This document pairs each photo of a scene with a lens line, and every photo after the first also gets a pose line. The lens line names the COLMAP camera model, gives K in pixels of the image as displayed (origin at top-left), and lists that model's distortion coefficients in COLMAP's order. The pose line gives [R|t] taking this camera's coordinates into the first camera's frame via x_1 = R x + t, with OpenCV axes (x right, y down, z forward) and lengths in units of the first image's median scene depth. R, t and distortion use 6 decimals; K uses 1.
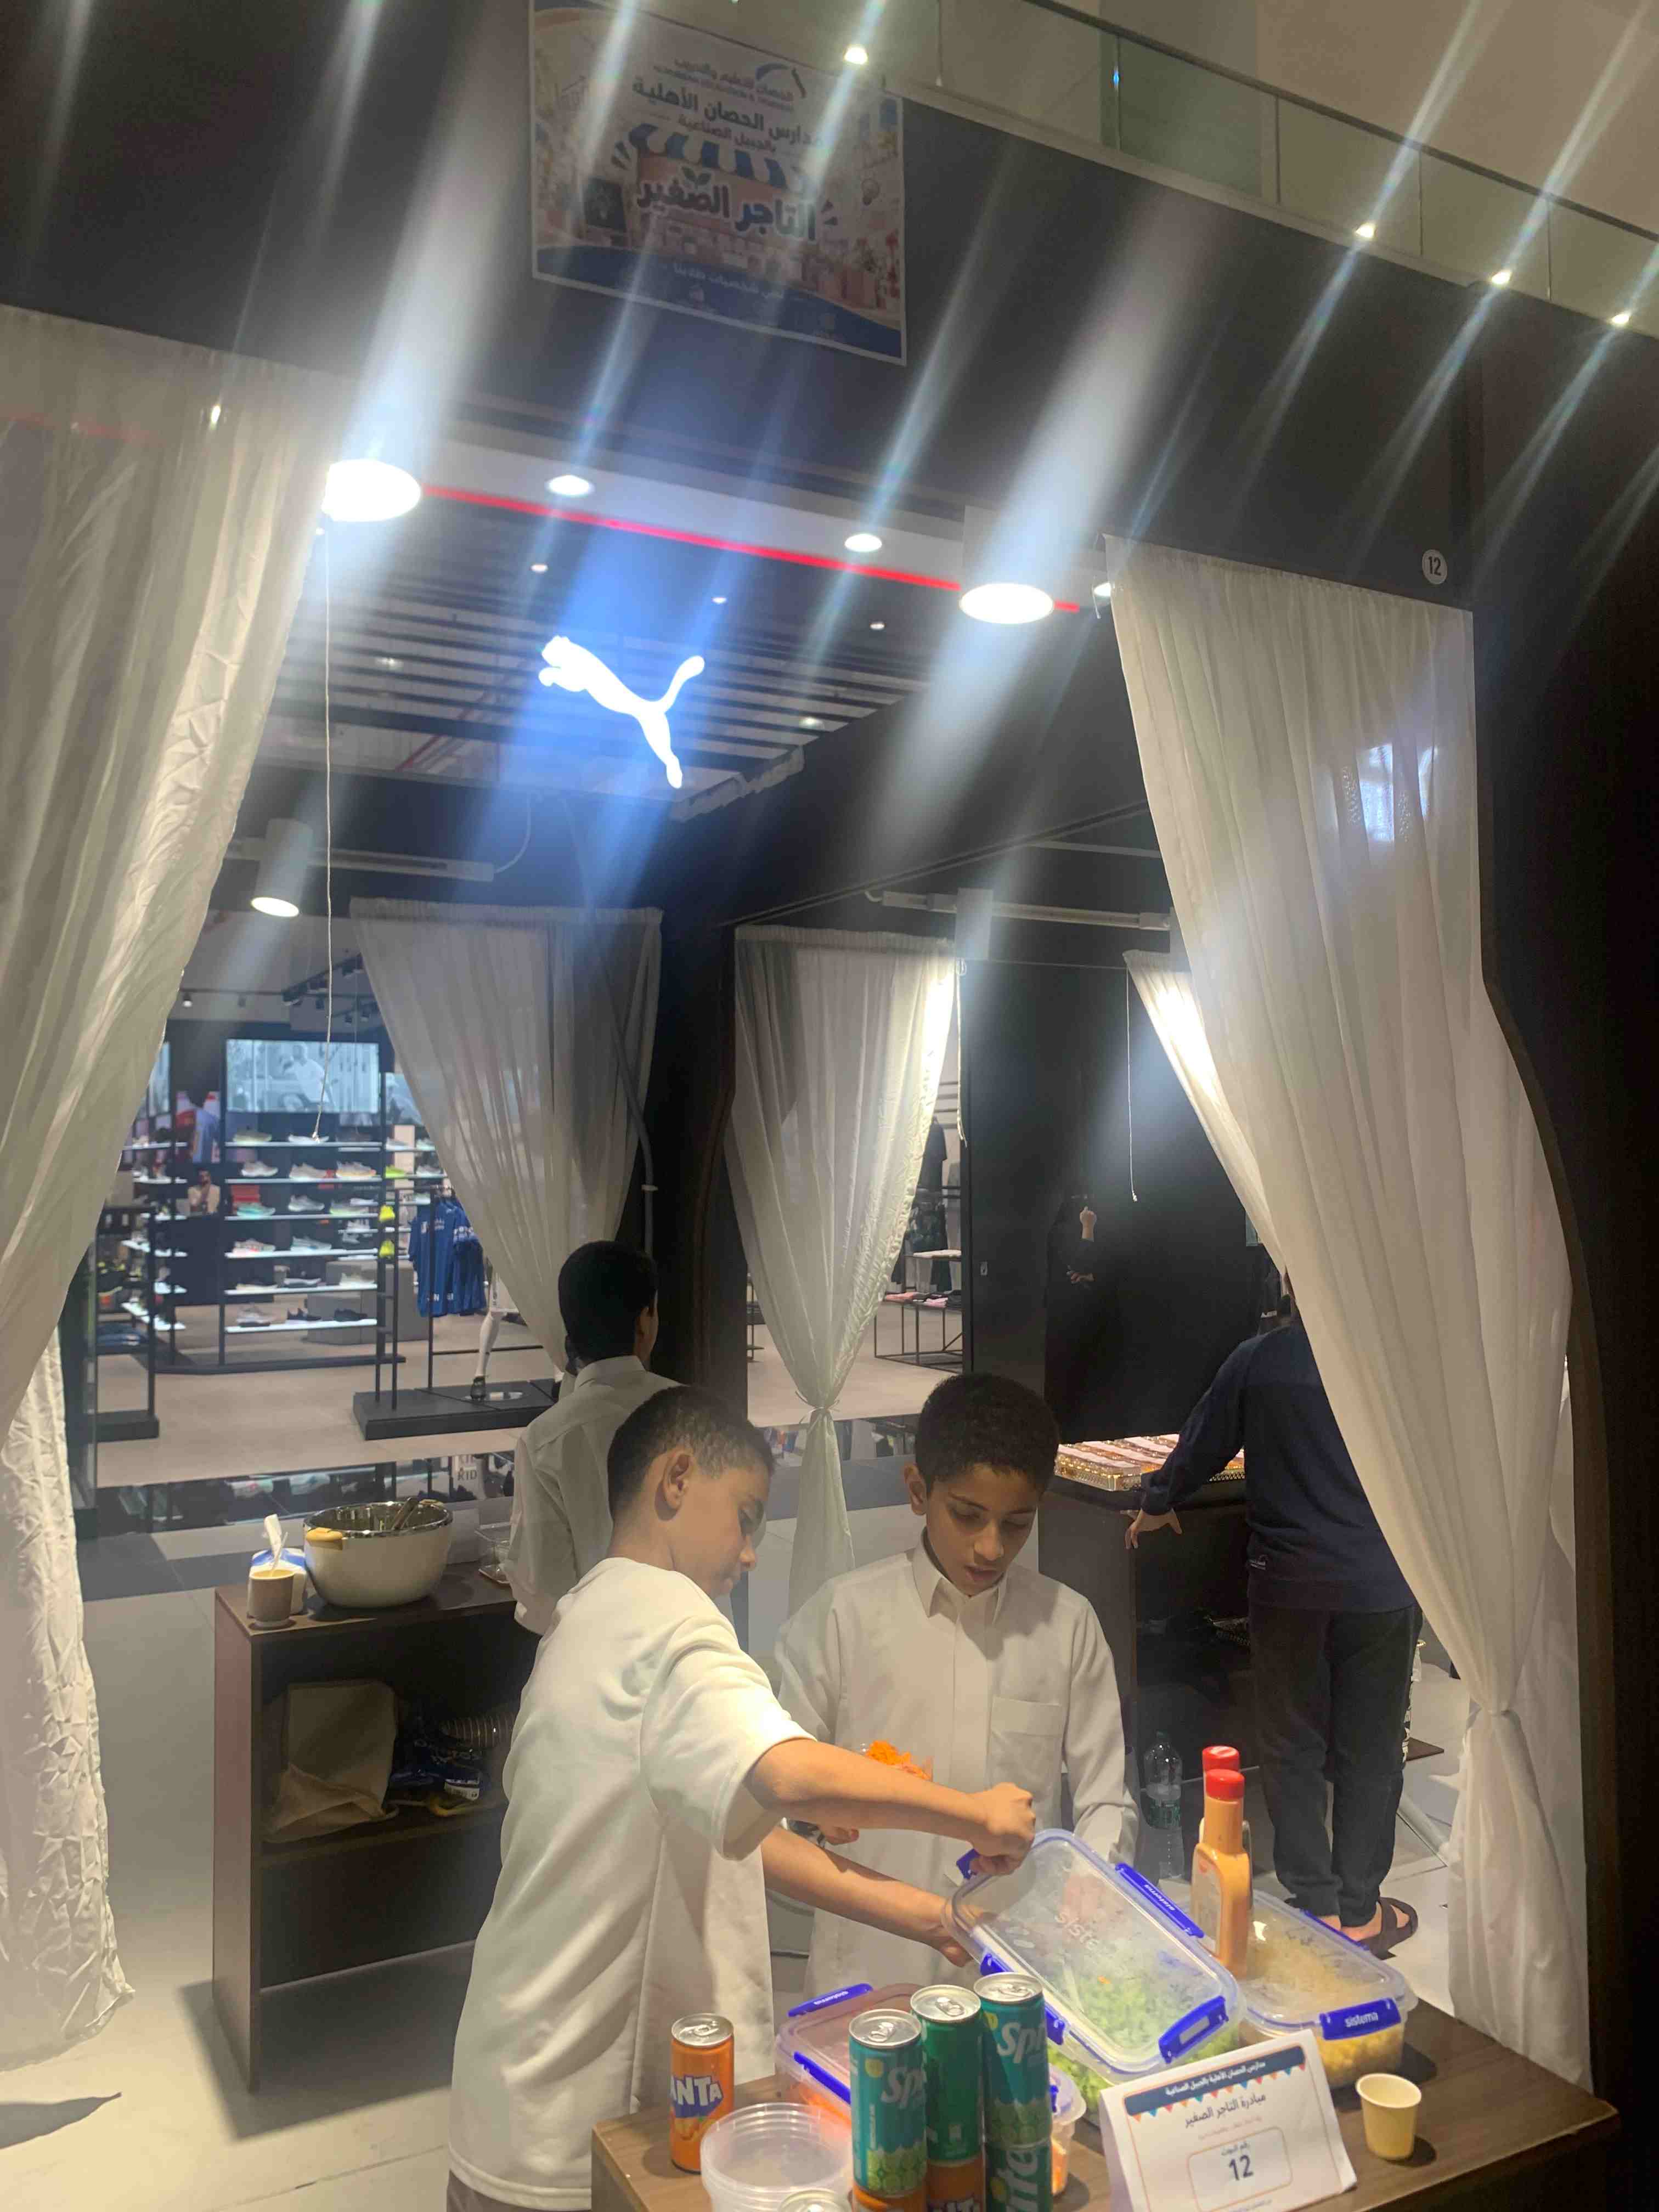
lens RADIAL K [[1710.1, 0, 855.6], [0, 1710.1, 1105.5], [0, 0, 1]] dist [0.027644, -0.027223]
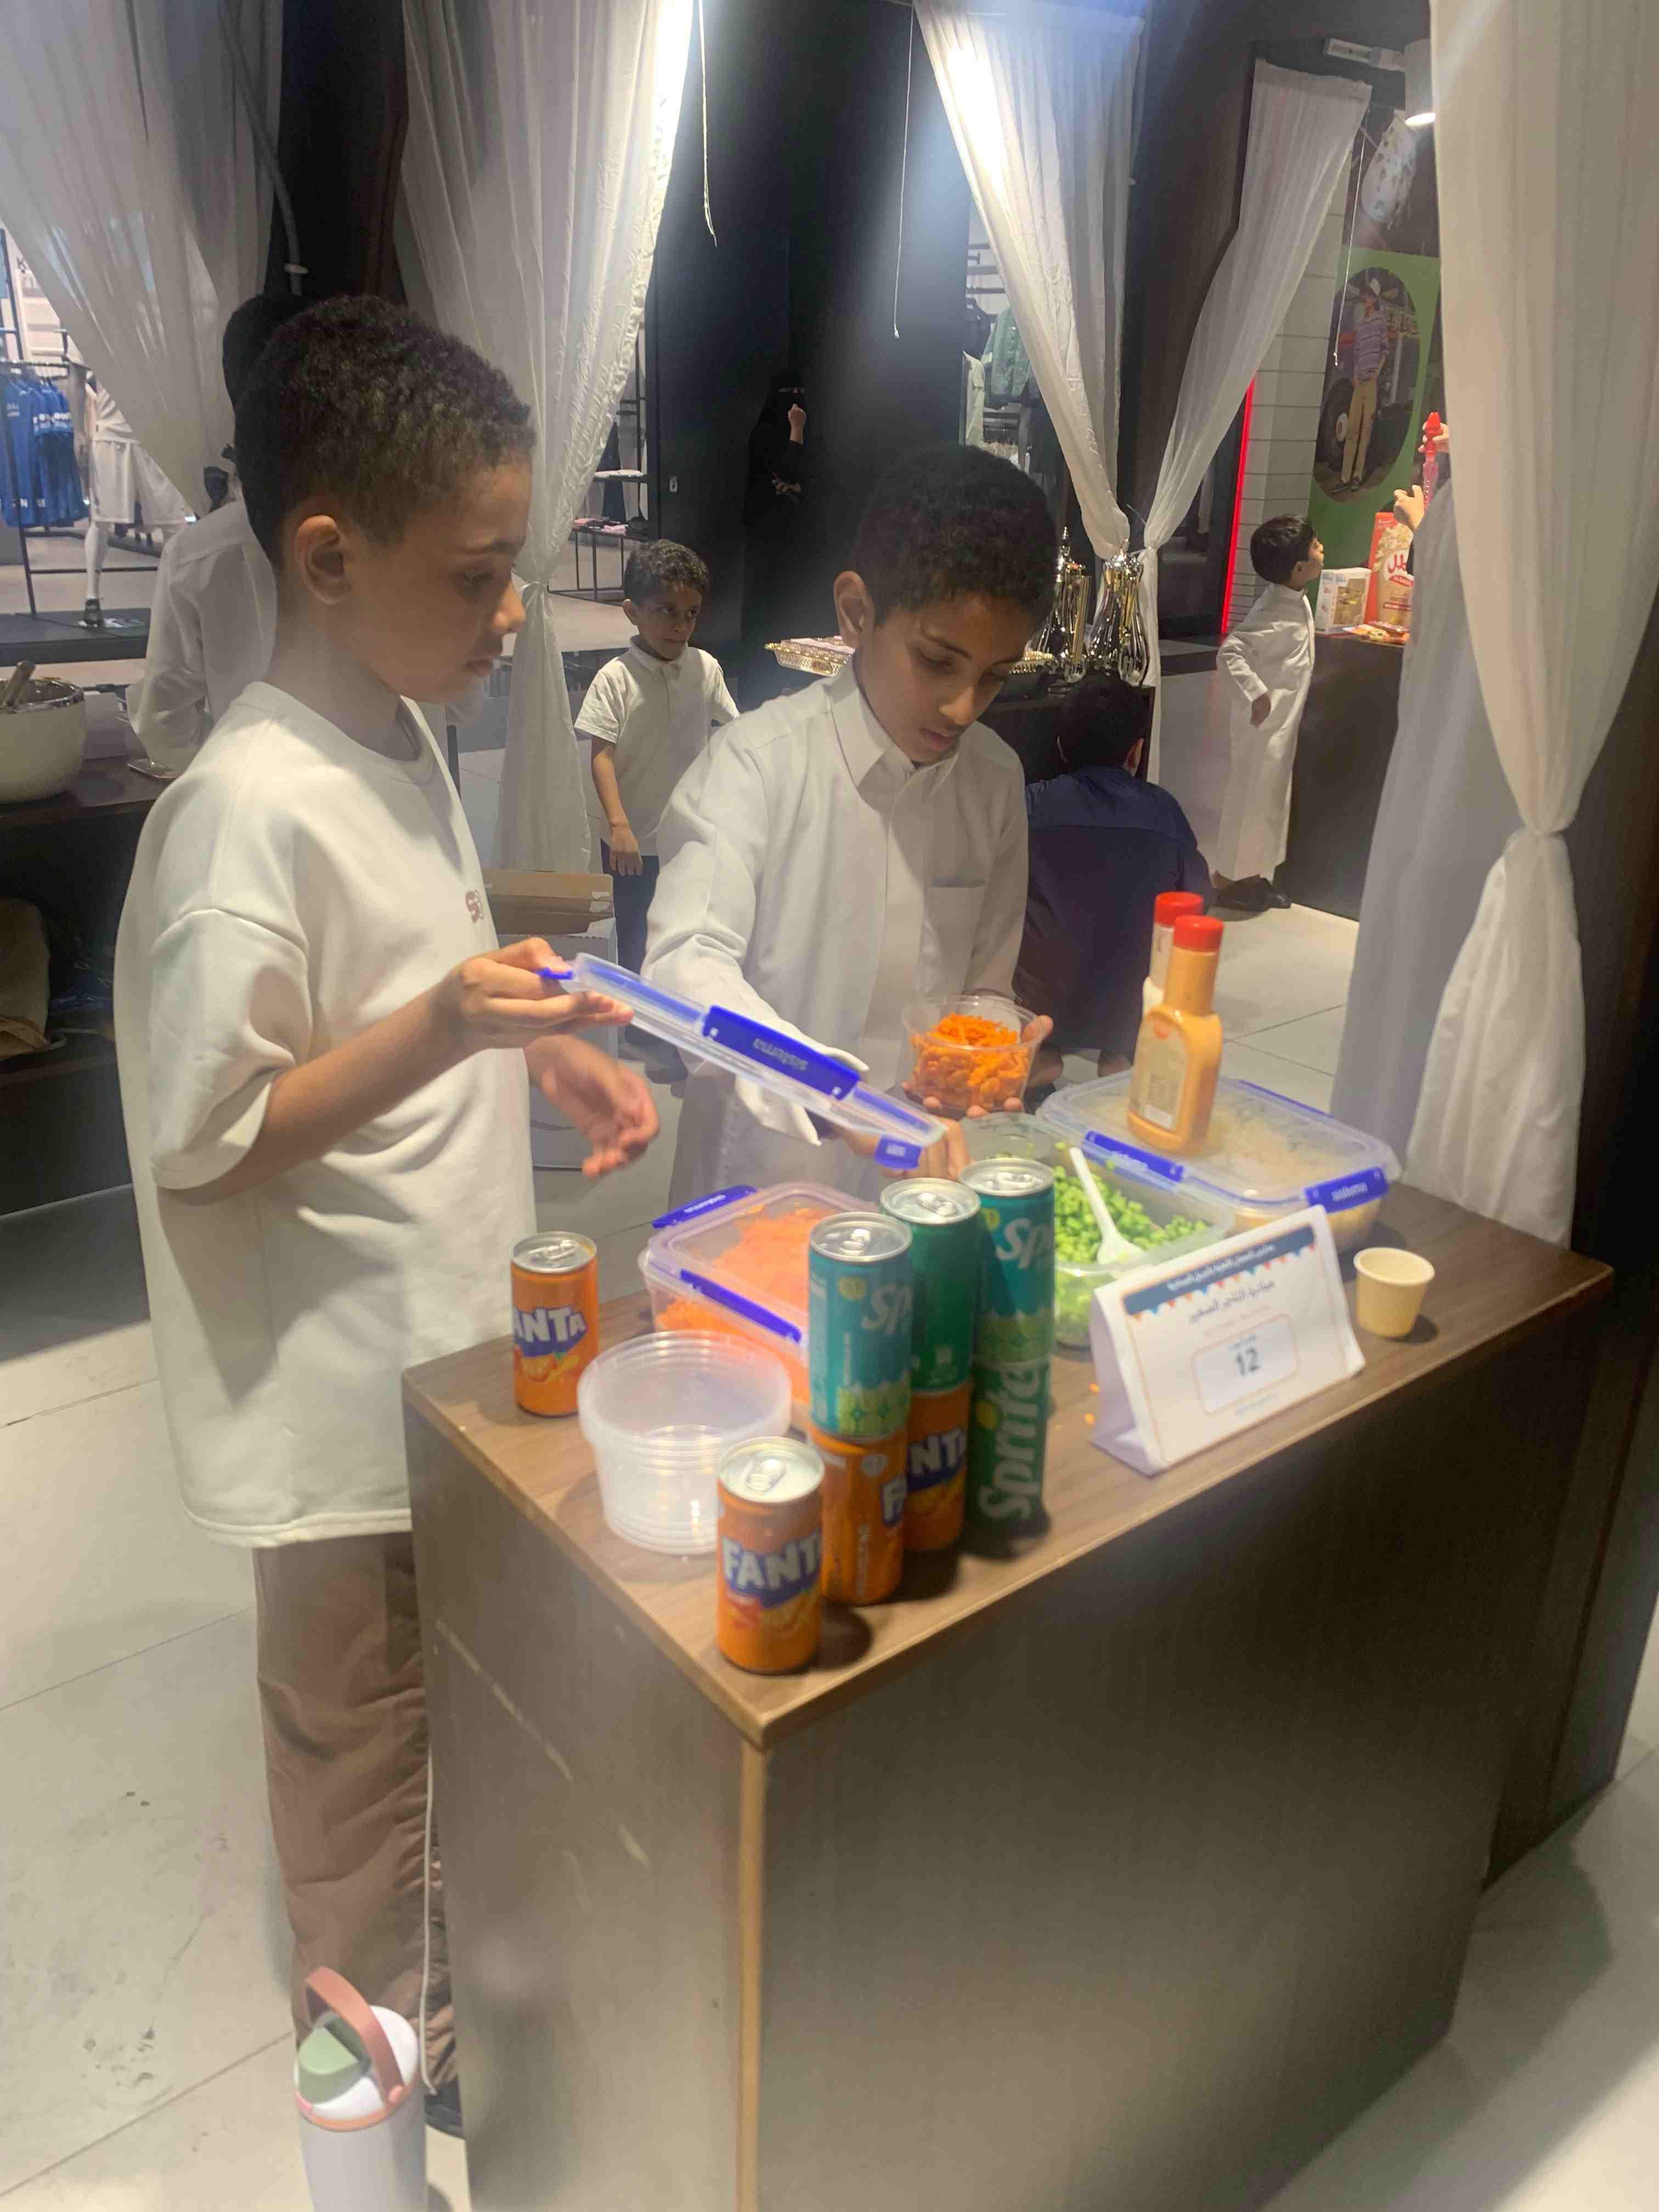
lens RADIAL K [[1710.1, 0, 855.6], [0, 1710.1, 1105.5], [0, 0, 1]] dist [0.027644, -0.027223]
pose [[0.981805, -0.043473, 0.184847, -0.096098], [-0.036472, 0.912145, 0.408242, 0.181181], [-0.186355, -0.407556, 0.893963, 0.355320]]
